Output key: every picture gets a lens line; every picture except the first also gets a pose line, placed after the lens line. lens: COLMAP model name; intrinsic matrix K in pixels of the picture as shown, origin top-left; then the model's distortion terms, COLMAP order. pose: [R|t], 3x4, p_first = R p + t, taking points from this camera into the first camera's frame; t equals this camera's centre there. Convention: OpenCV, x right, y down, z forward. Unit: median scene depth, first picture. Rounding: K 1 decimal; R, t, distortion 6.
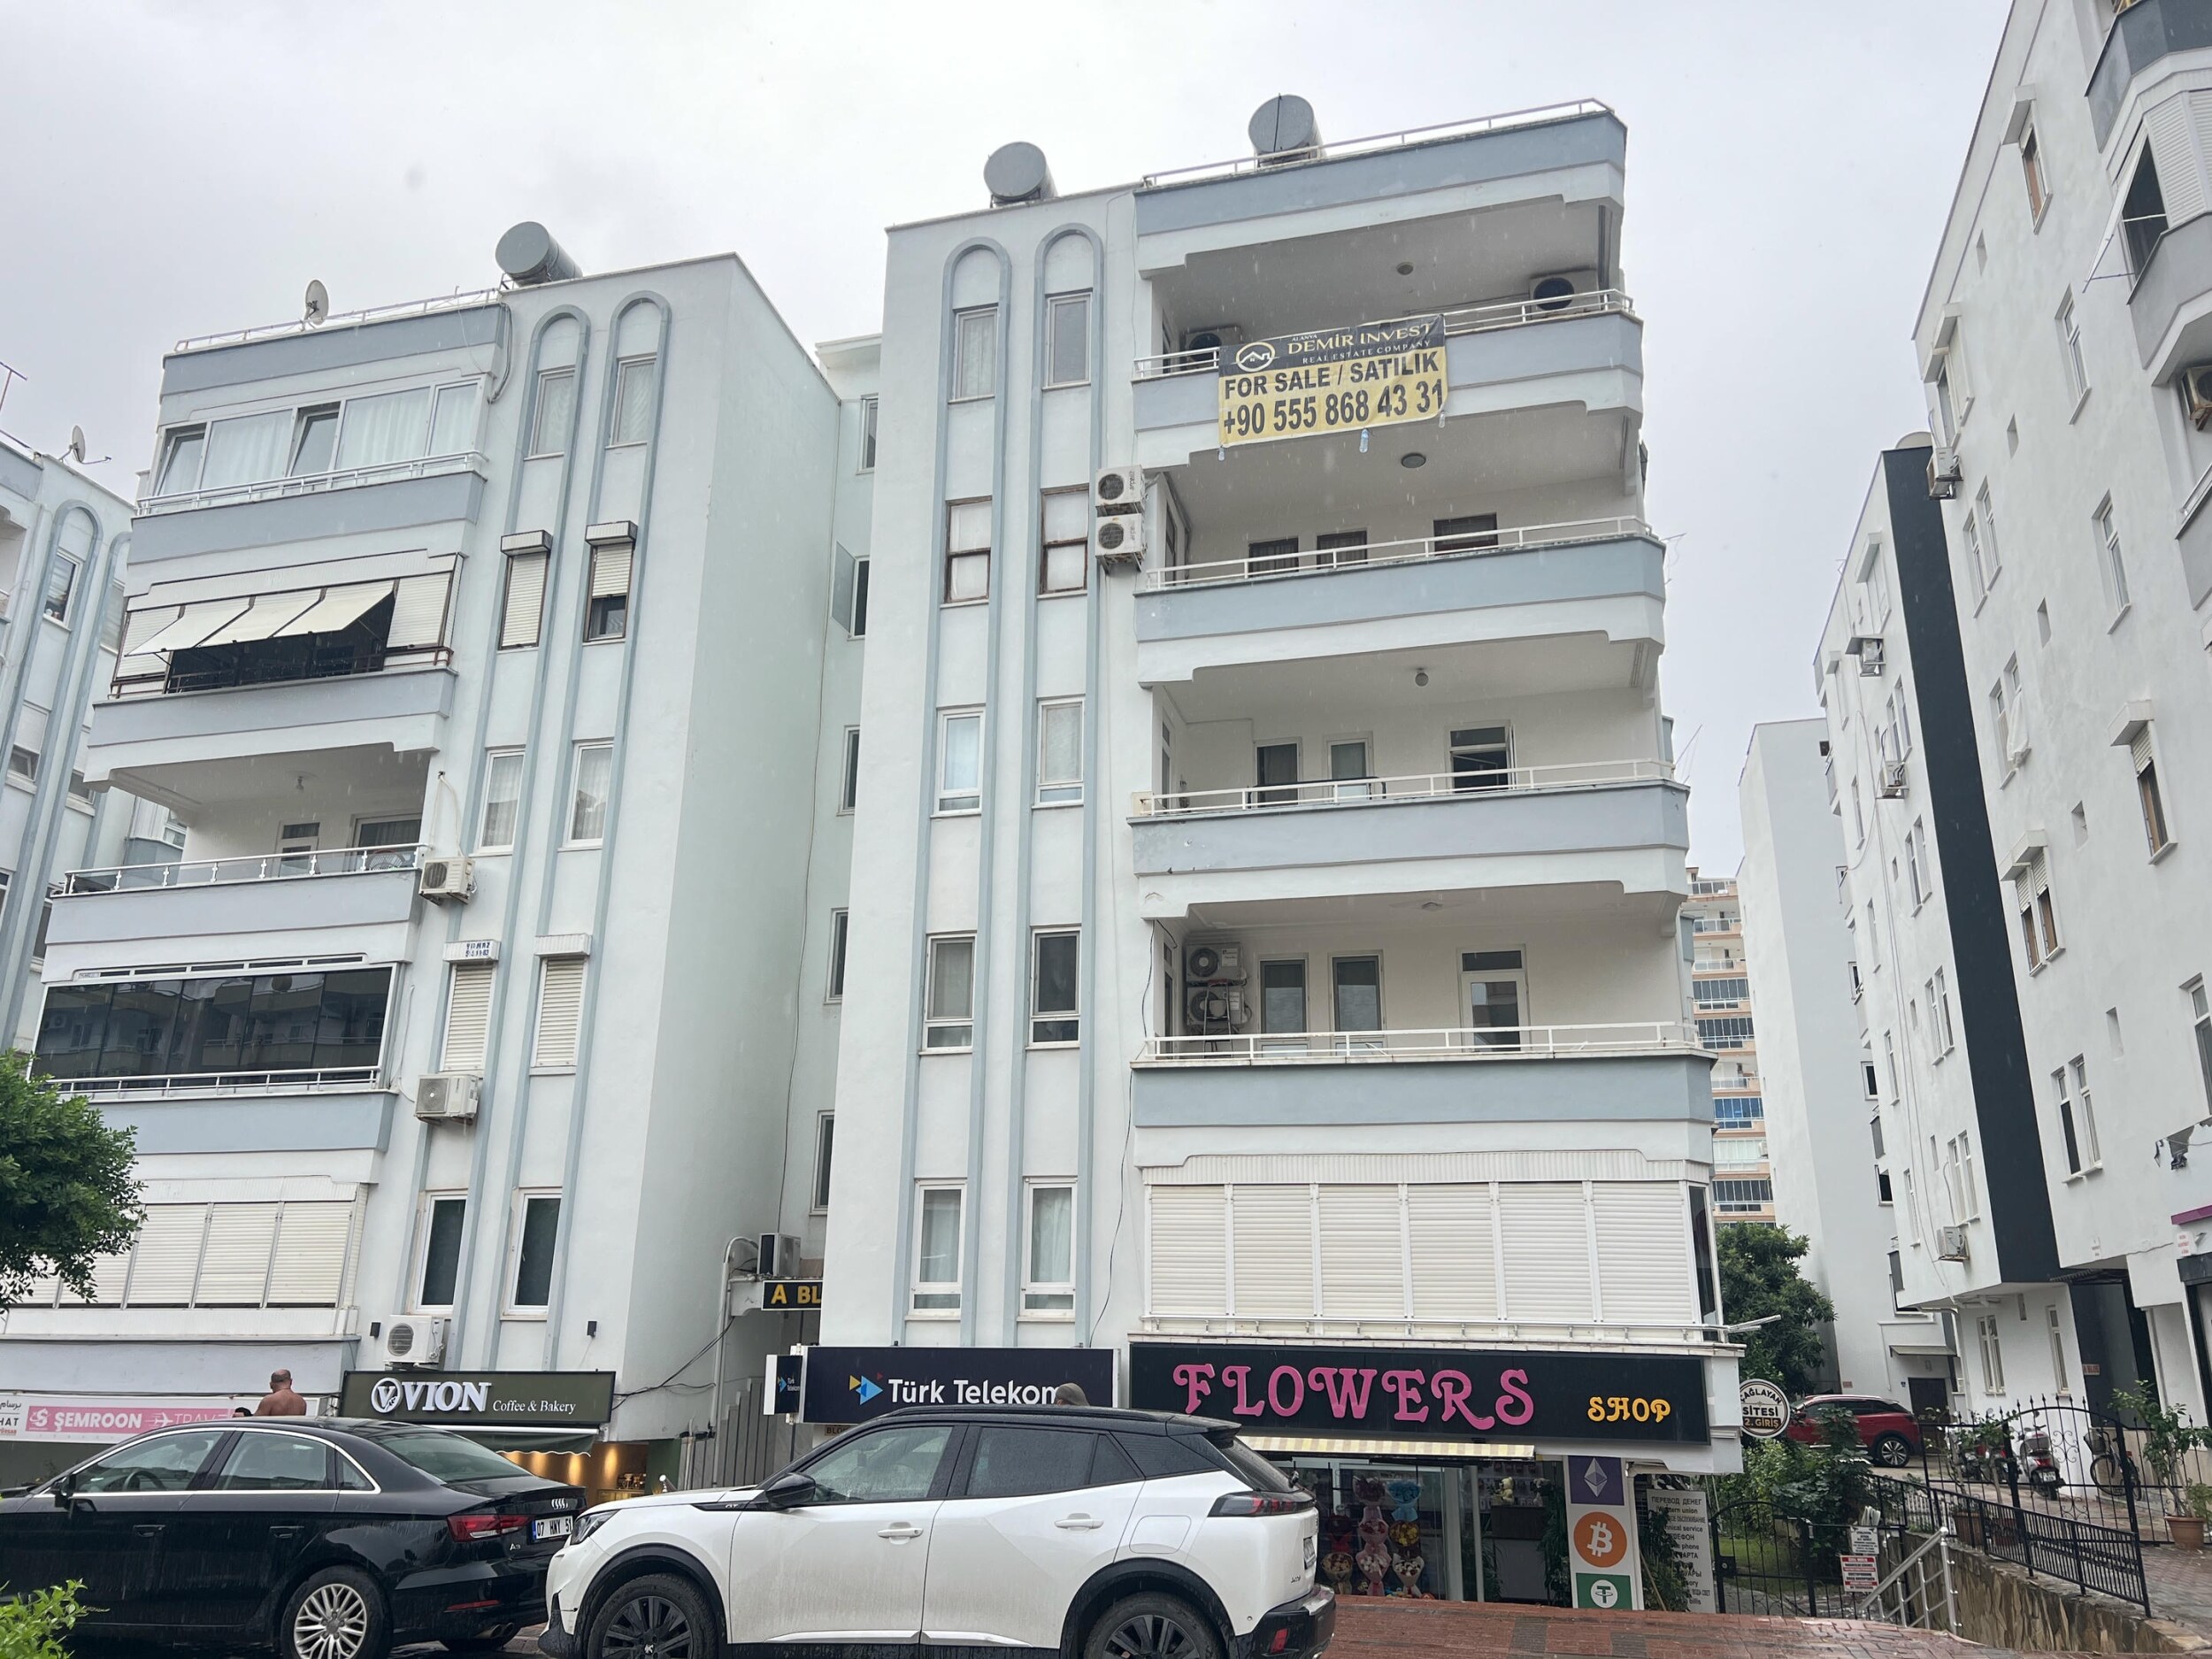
lens RADIAL K [[1665.3, 0, 1105.3], [0, 1665.3, 828.9], [0, 0, 1]] dist [0.050241, -0.051861]
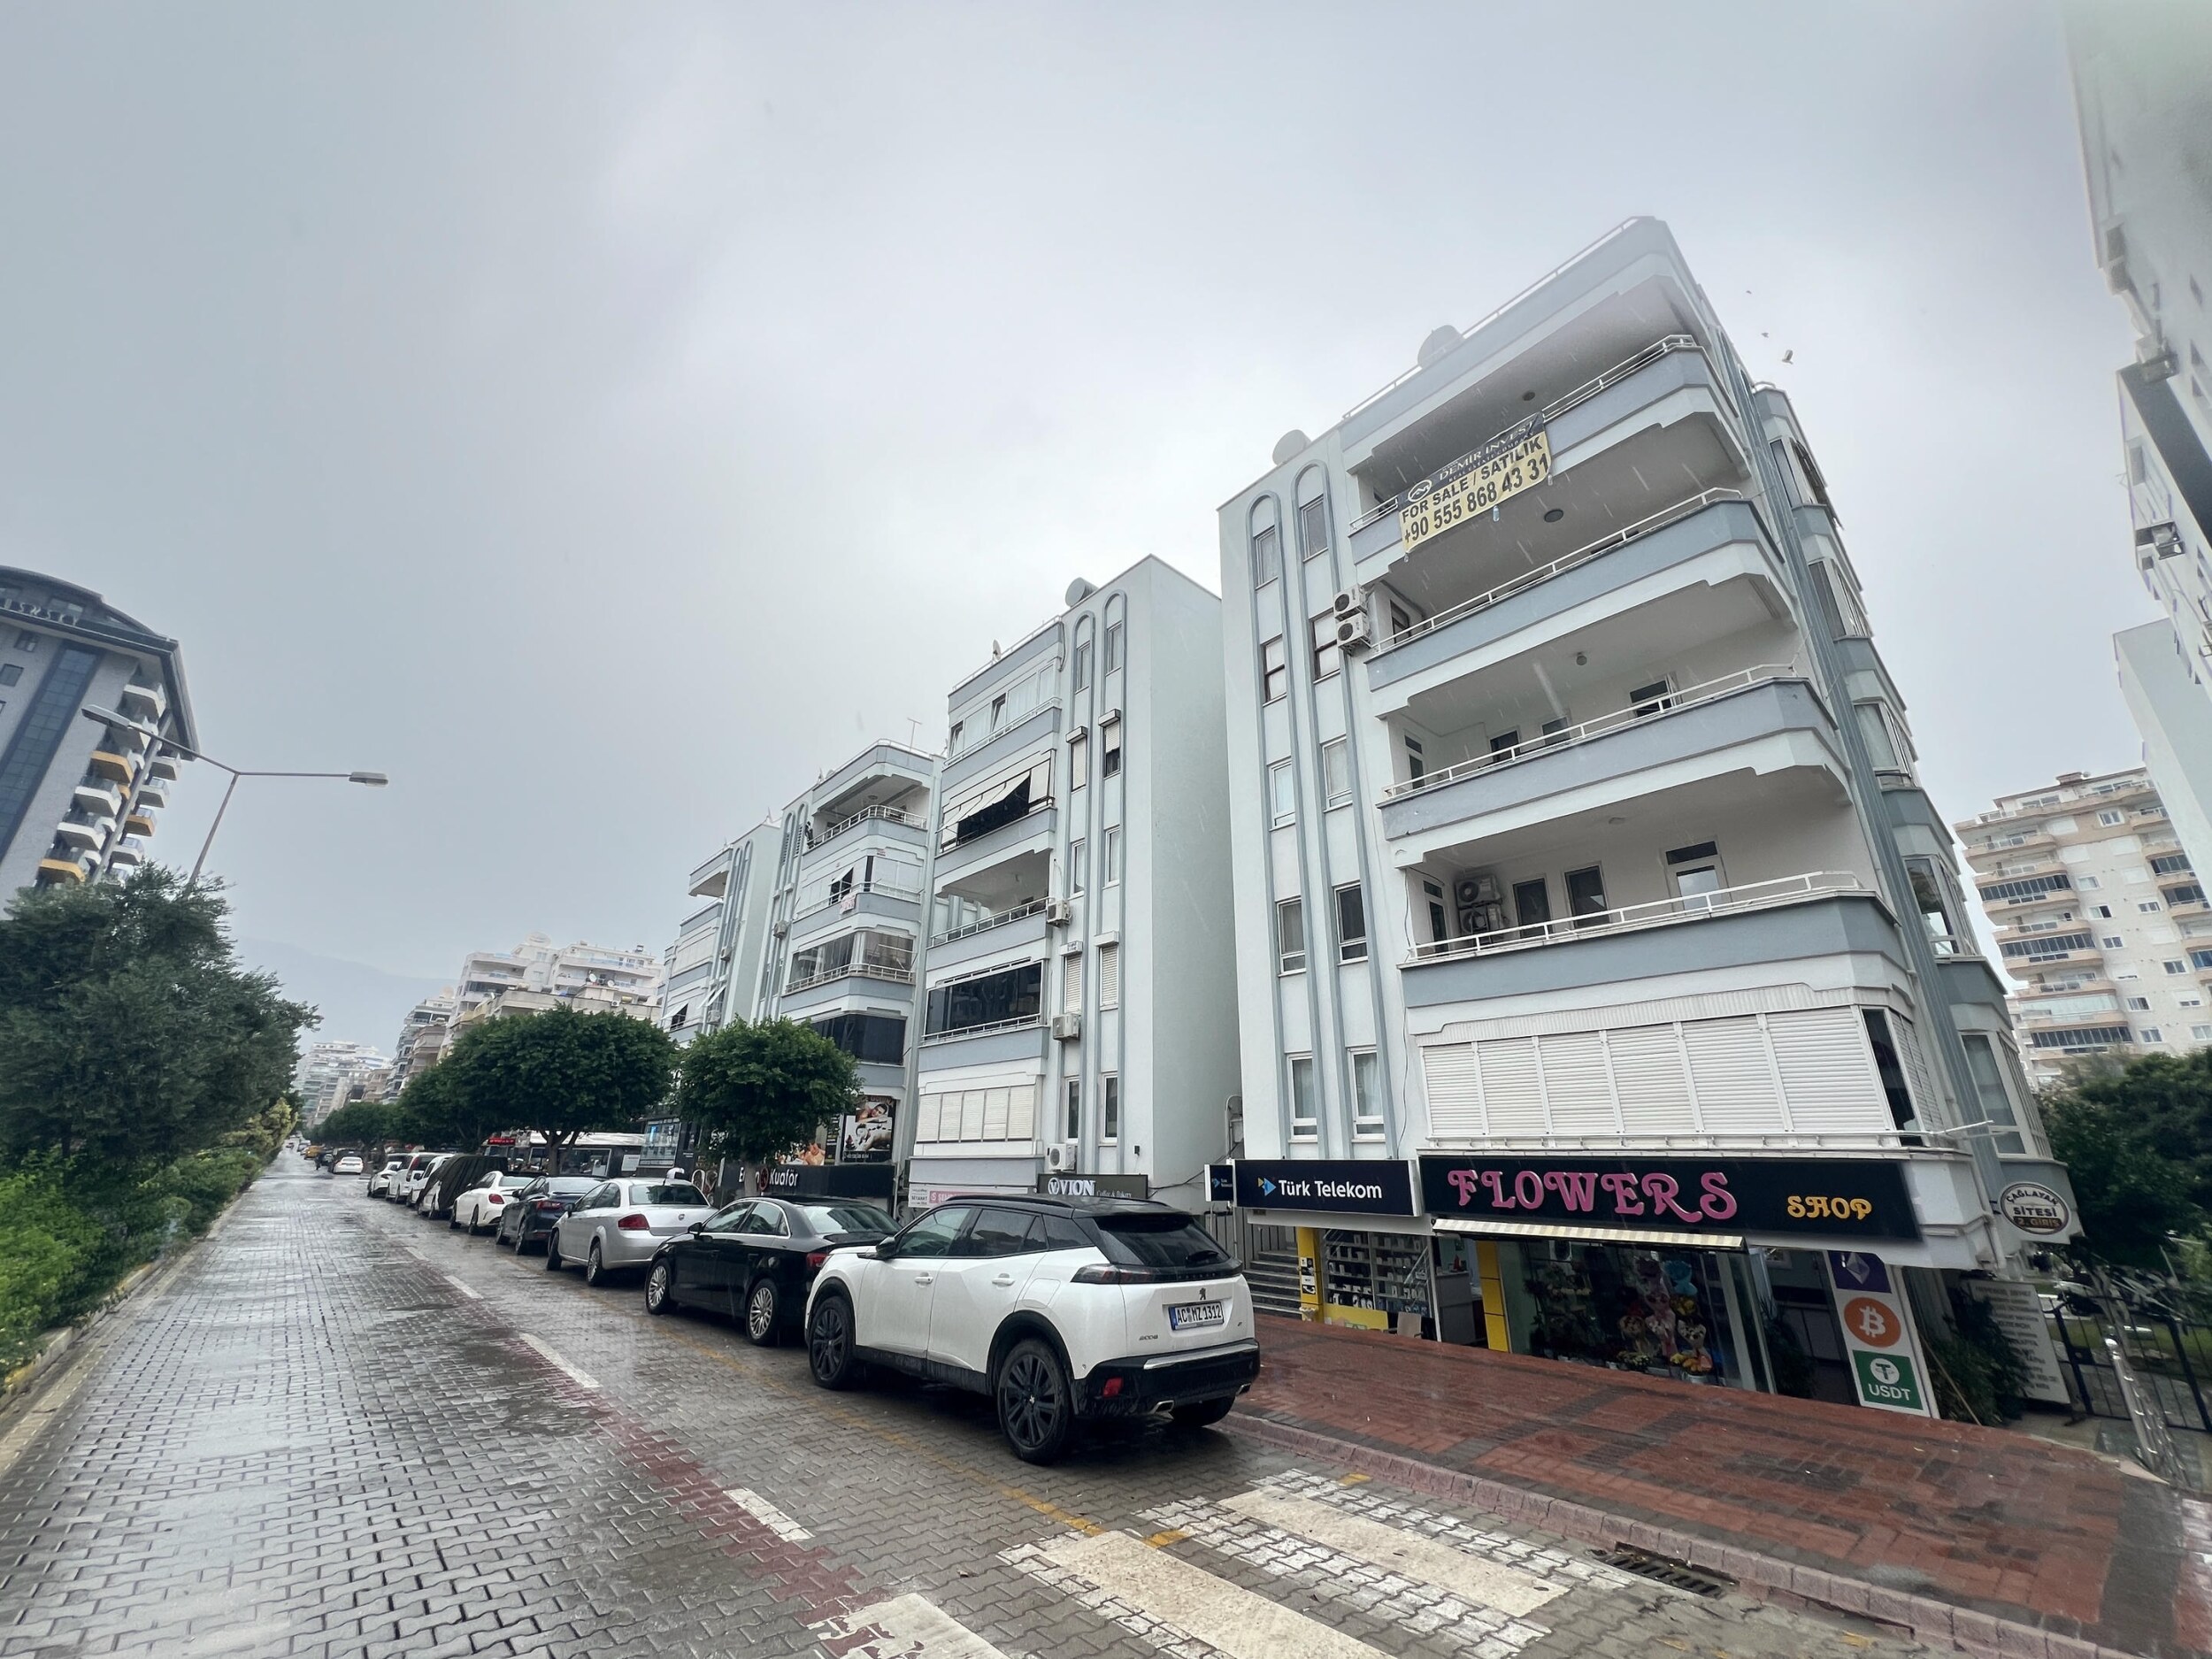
lens RADIAL K [[888.5, 0, 1101.5], [0, 888.5, 824.0], [0, 0, 1]] dist [-0.002952, 0.001385]
pose [[0.832452, -0.202969, -0.515585, 0.210854], [0.167967, 0.979148, -0.114263, 0.058903], [0.528026, 0.008517, 0.849186, 0.173622]]
